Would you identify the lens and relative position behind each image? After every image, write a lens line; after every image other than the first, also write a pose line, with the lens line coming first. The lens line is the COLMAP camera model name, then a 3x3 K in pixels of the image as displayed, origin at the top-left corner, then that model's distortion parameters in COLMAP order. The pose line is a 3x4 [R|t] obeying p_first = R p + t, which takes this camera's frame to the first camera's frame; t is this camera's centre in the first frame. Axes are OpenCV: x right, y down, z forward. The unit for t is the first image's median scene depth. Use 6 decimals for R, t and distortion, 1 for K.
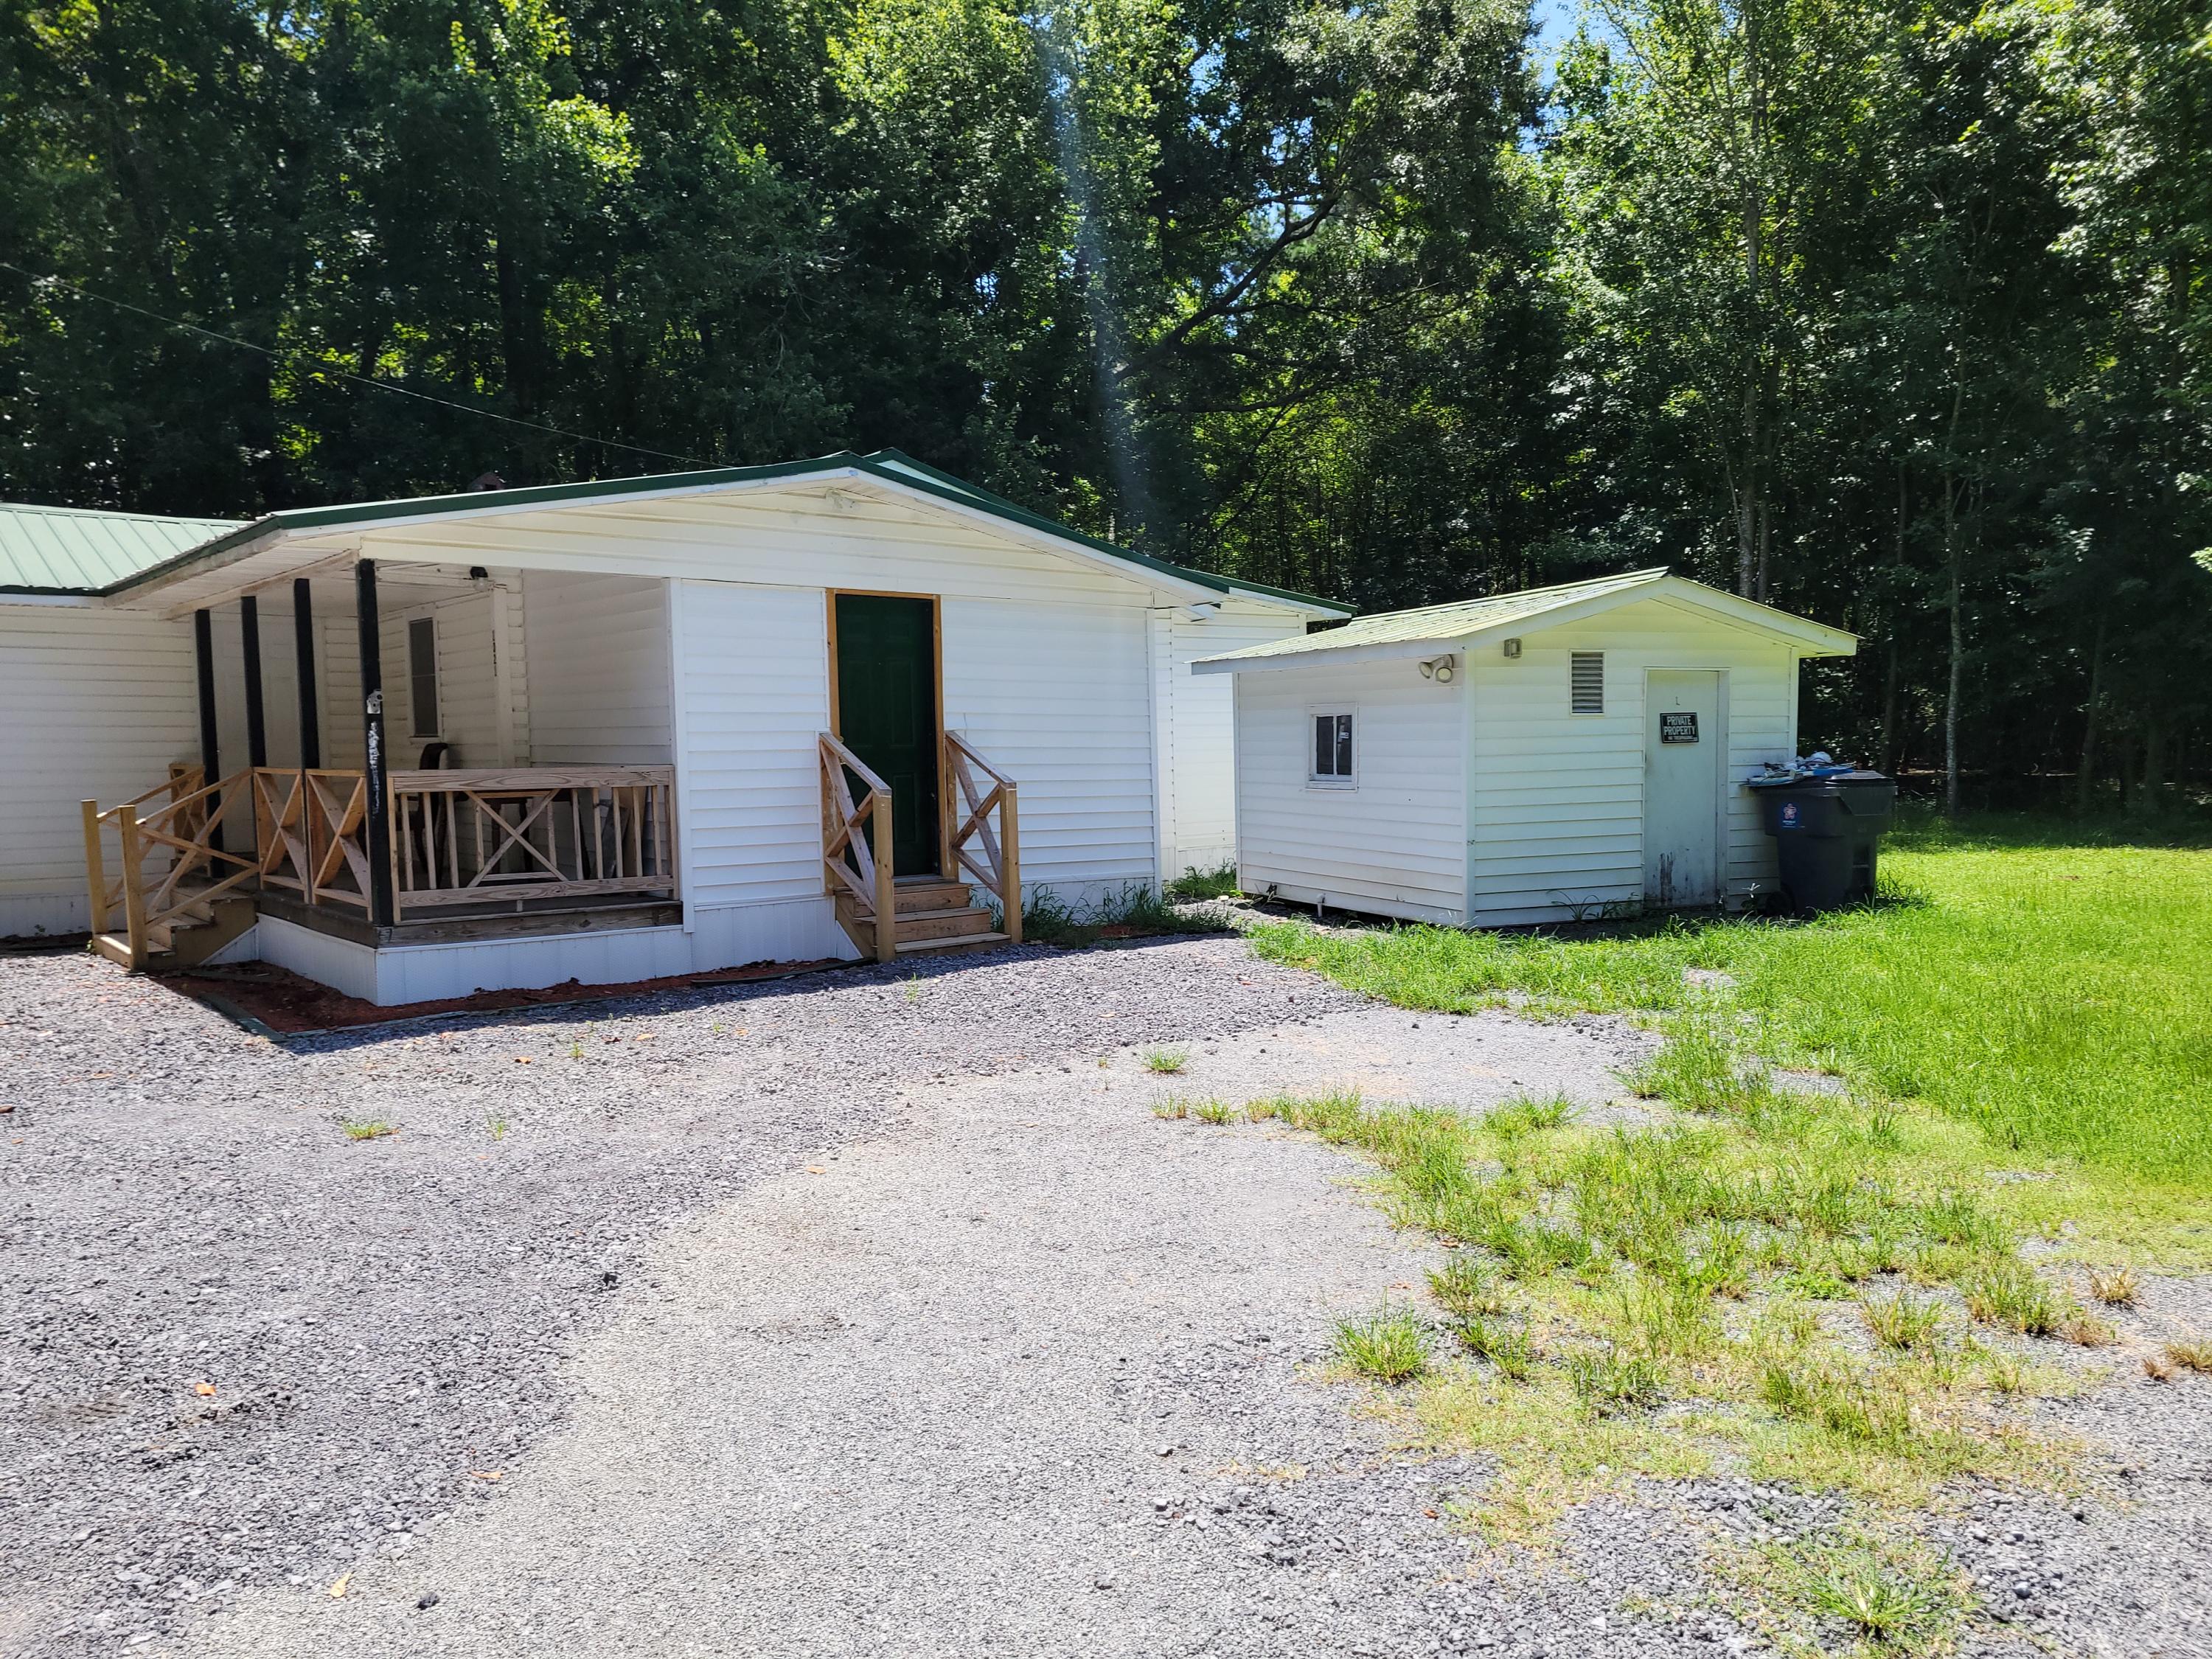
lens RADIAL K [[1636.8, 0, 1145.7], [0, 1636.8, 827.4], [0, 0, 1]] dist [0.071495, -0.058301]
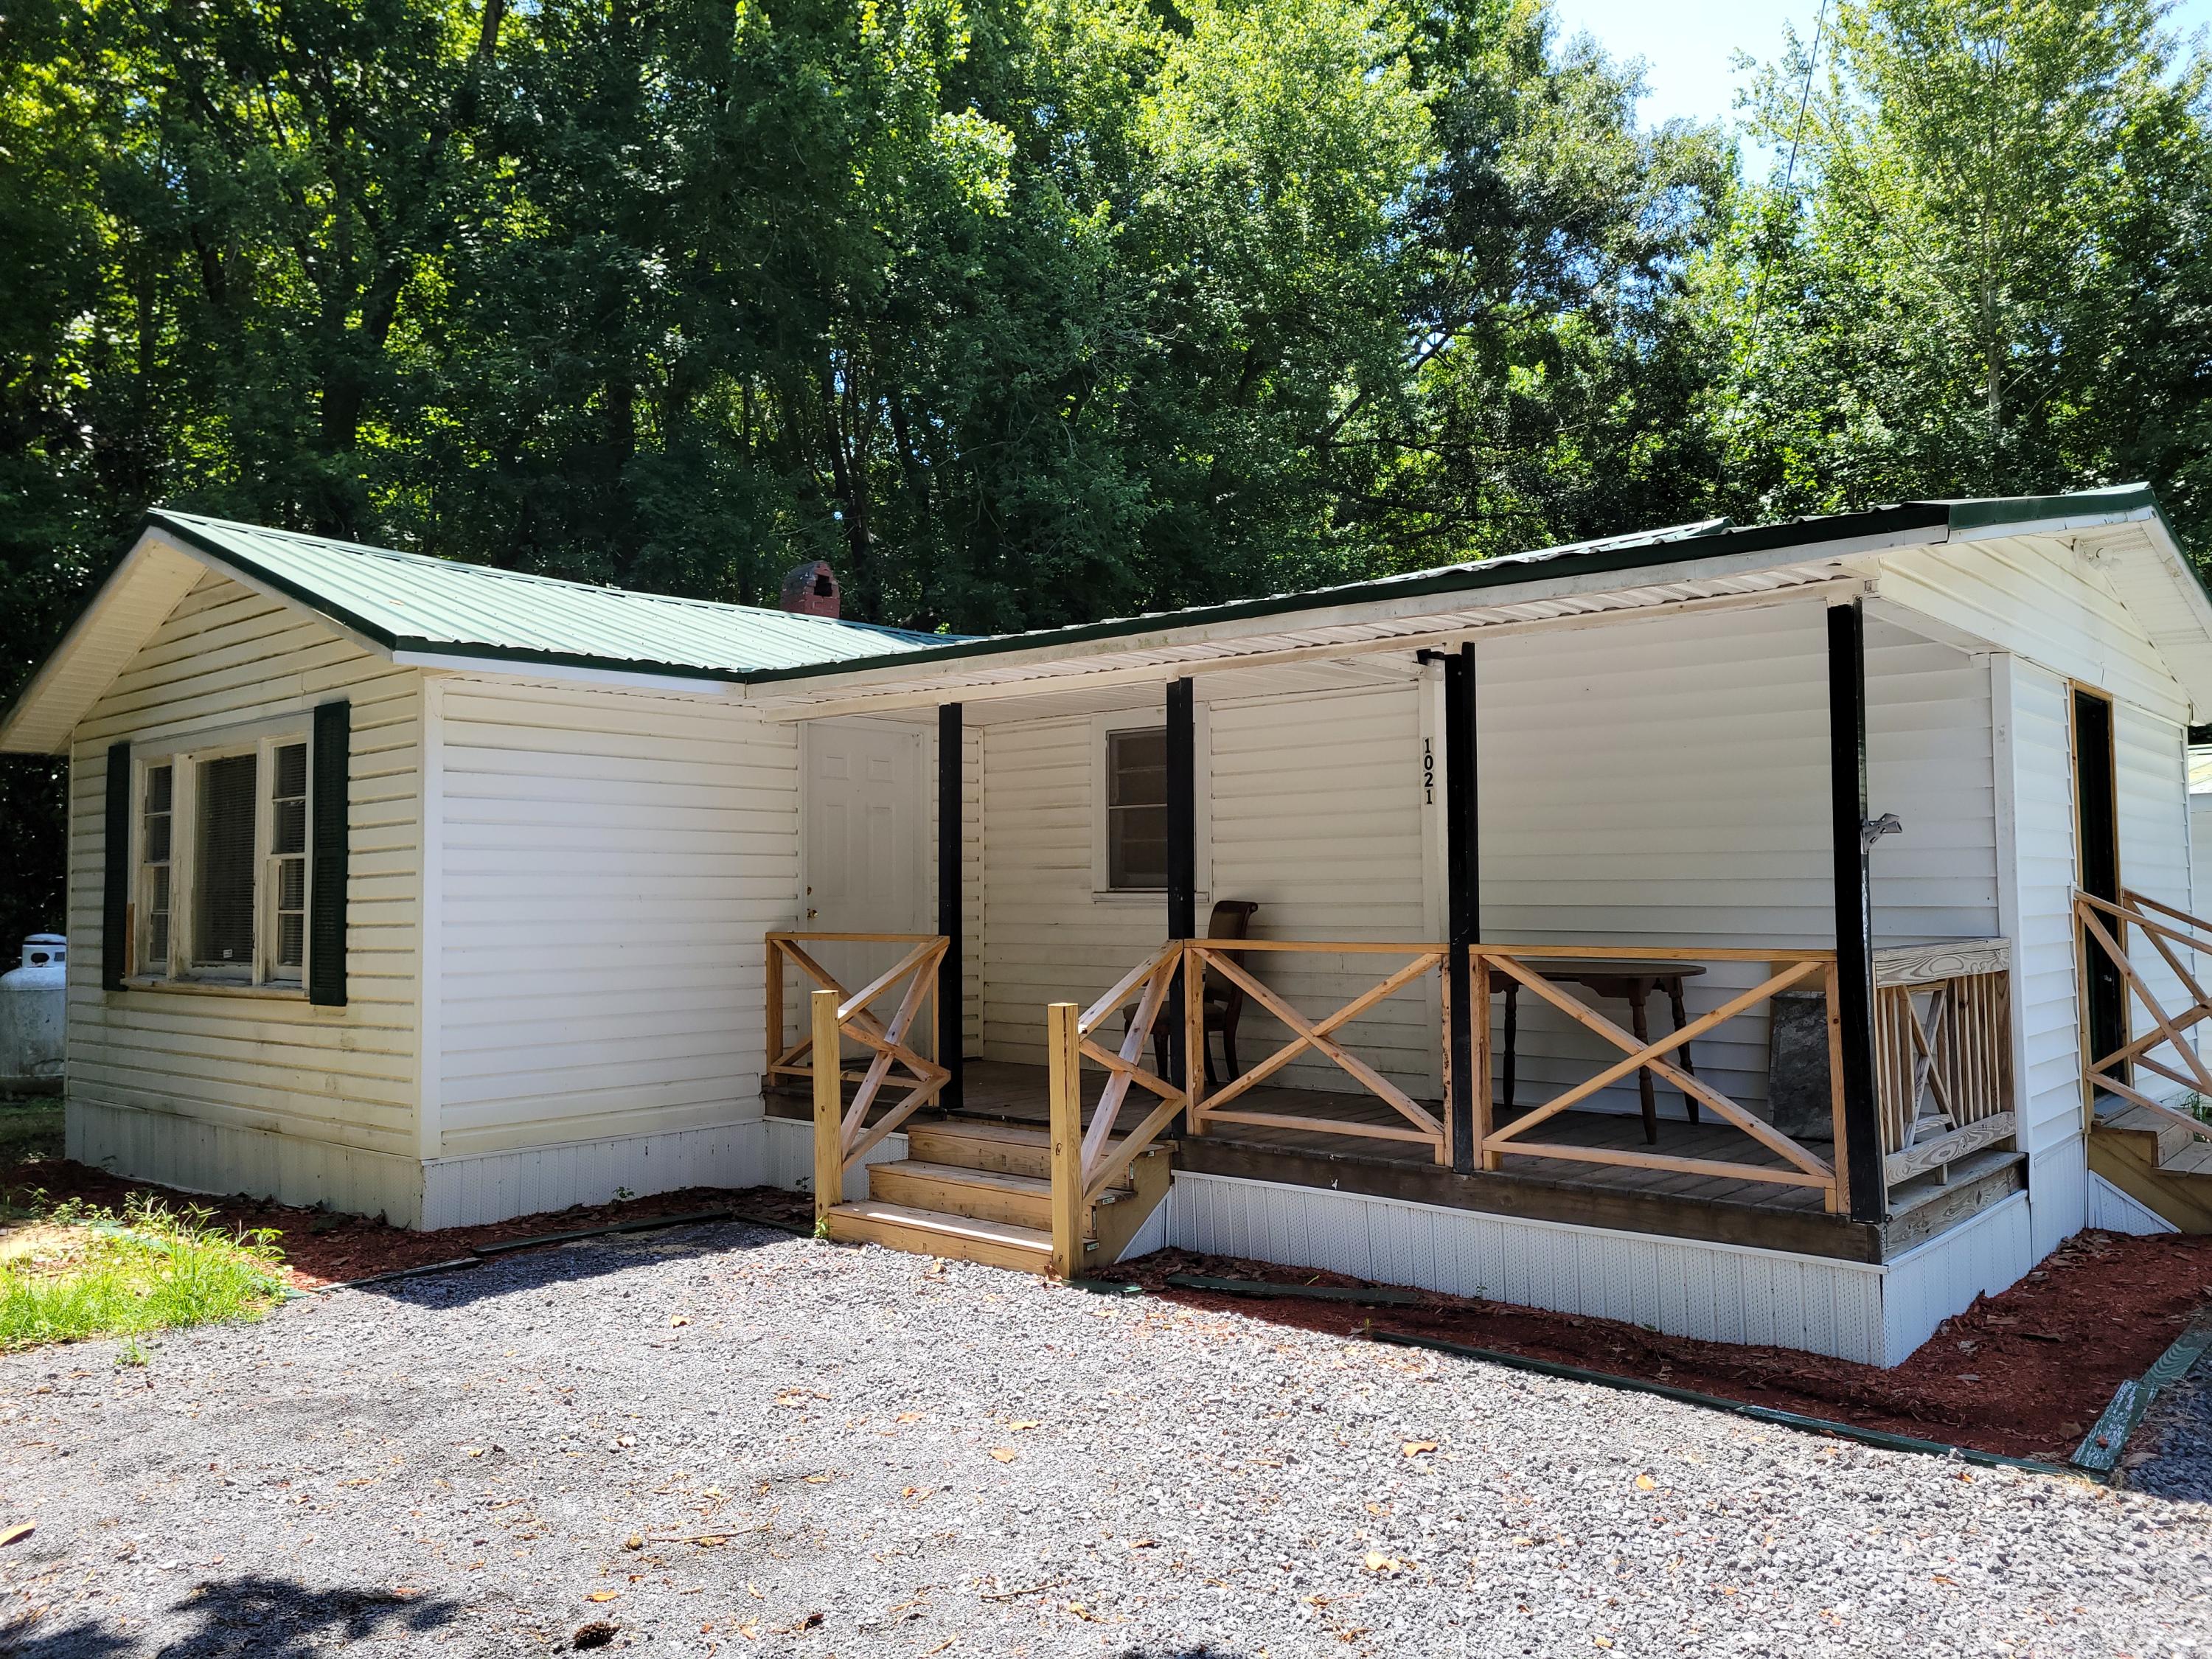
lens RADIAL K [[1652.7, 0, 1120.5], [0, 1652.7, 815.9], [0, 0, 1]] dist [0.067087, -0.063029]
pose [[0.987703, 0.013416, 0.155762, -2.277105], [0.003206, 0.994364, -0.105976, -0.054385], [-0.156306, 0.105172, 0.982093, 1.279458]]
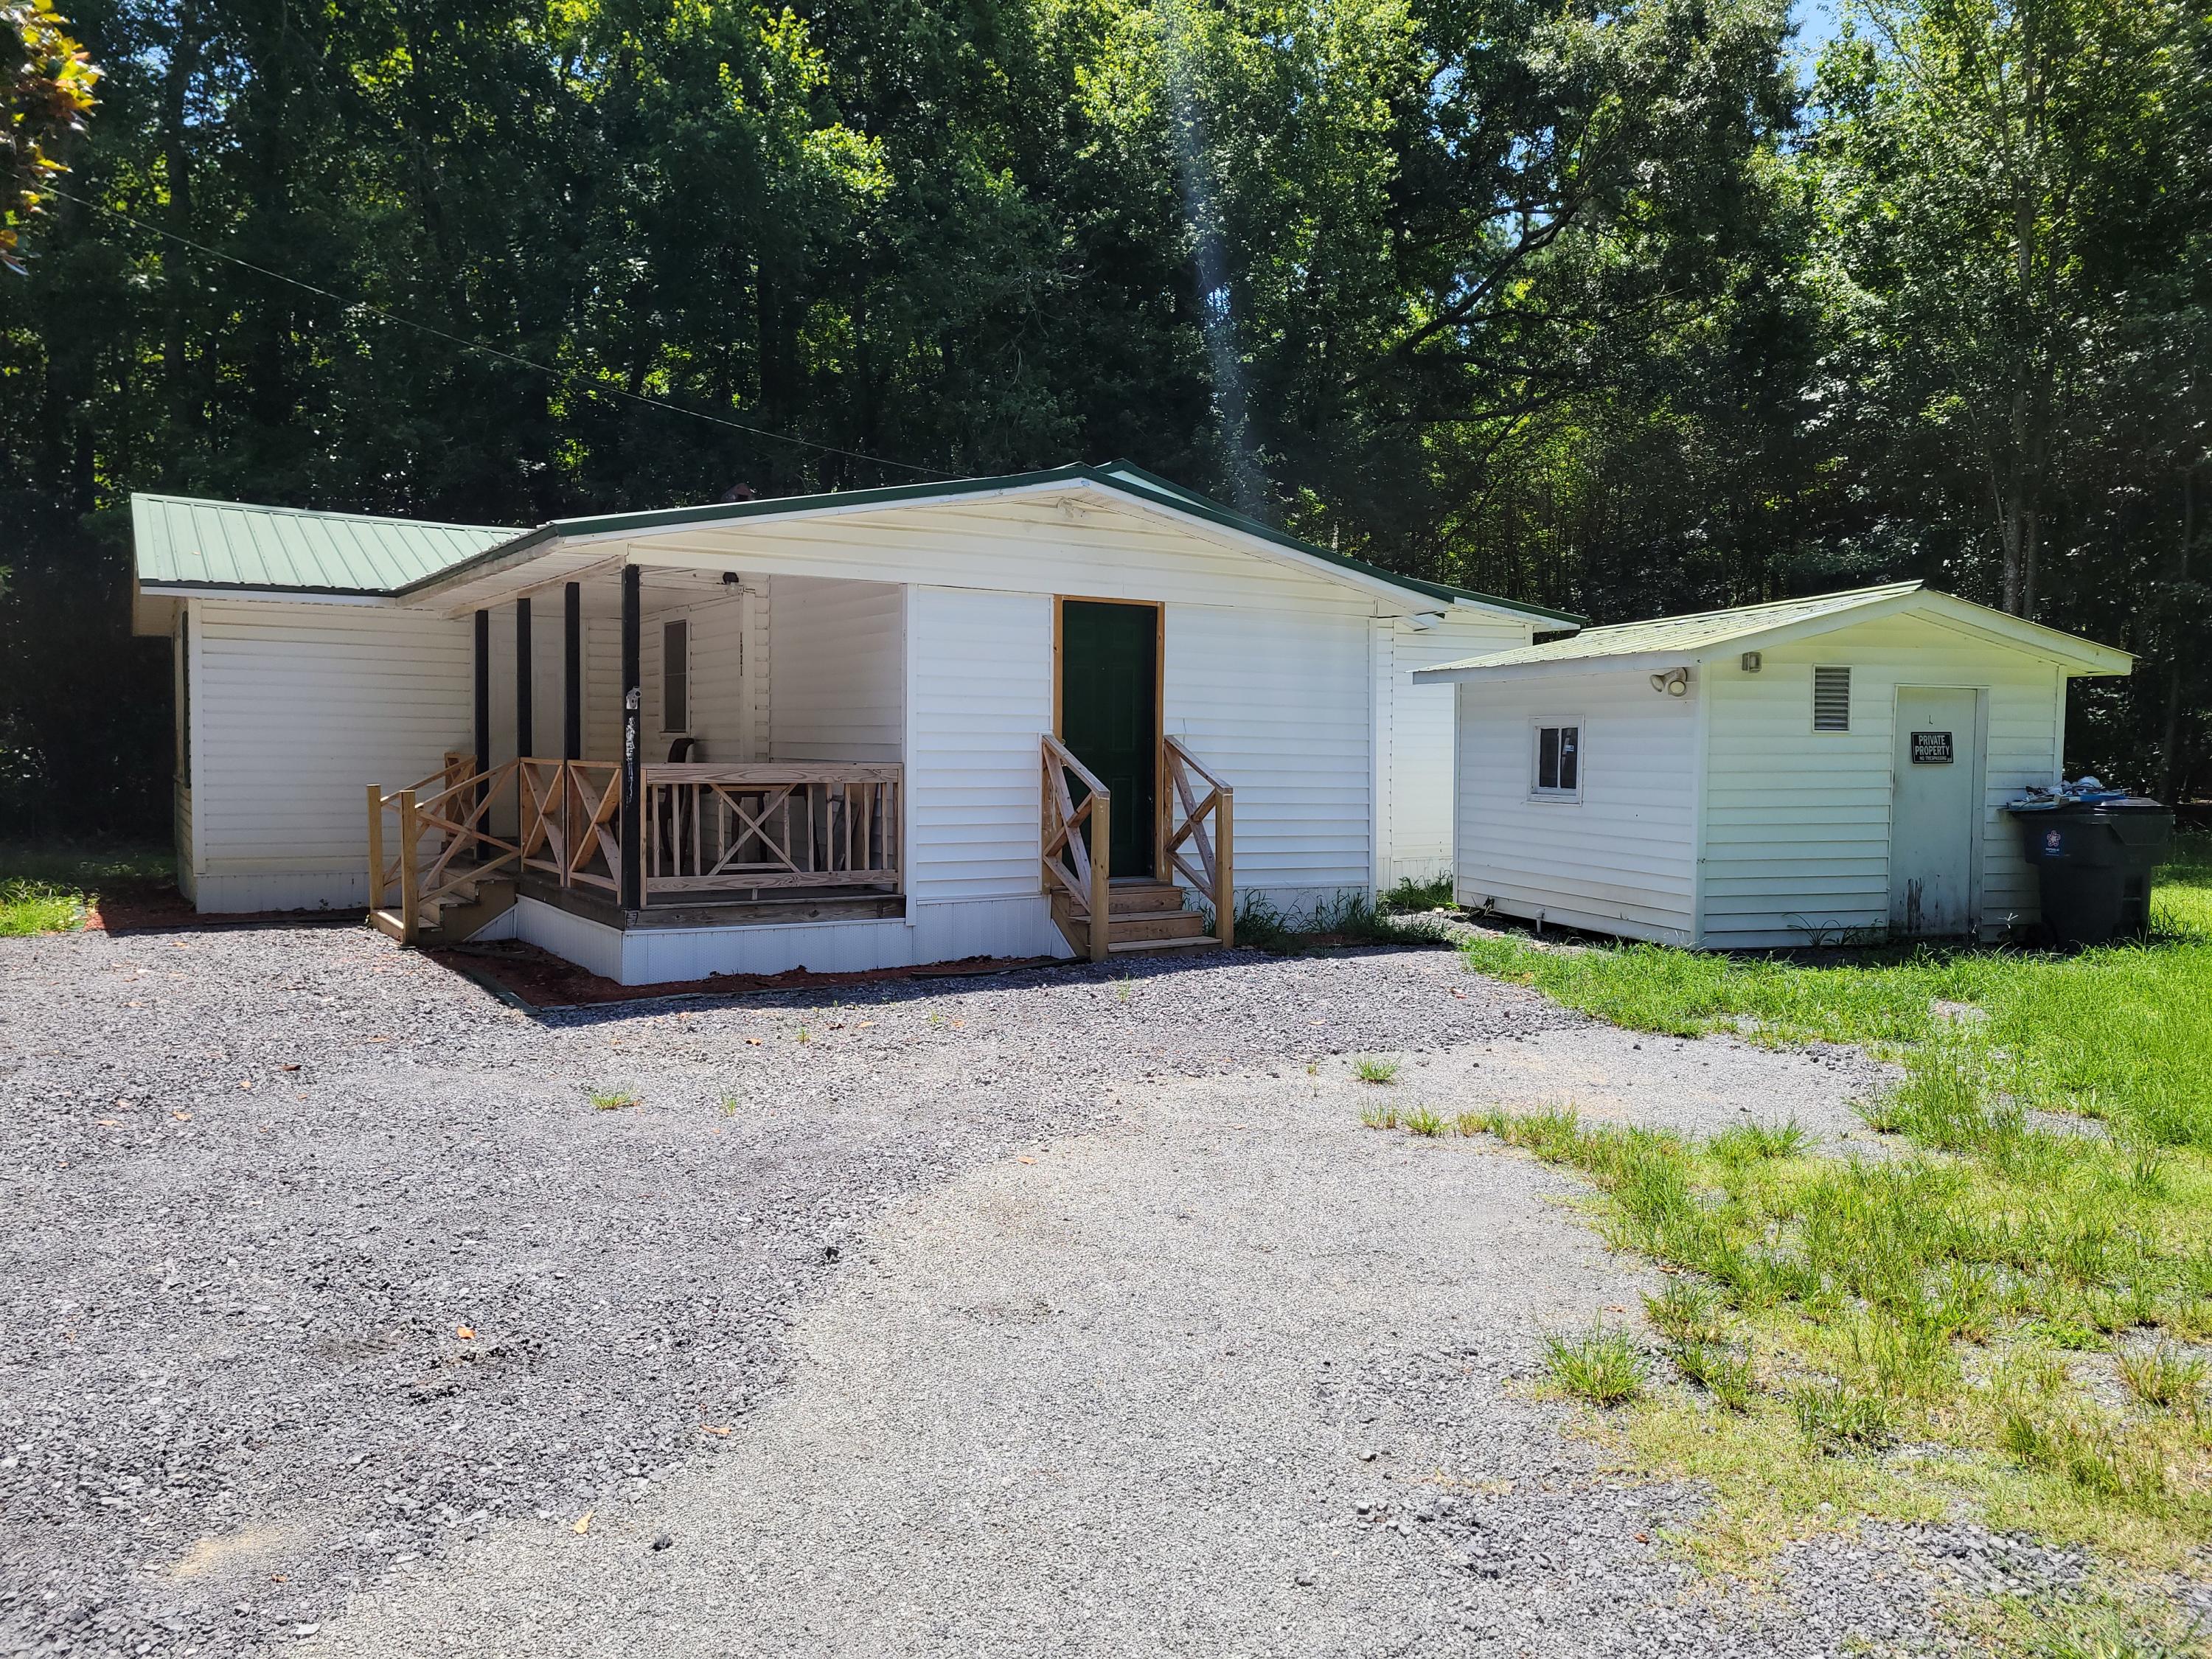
lens RADIAL K [[1652.7, 0, 1120.5], [0, 1652.7, 815.9], [0, 0, 1]] dist [0.067087, -0.063029]
pose [[0.989632, 0.028216, -0.140826, -0.004712], [-0.029954, 0.999499, -0.010232, 0.003094], [0.140467, 0.014344, 0.989981, -0.027154]]
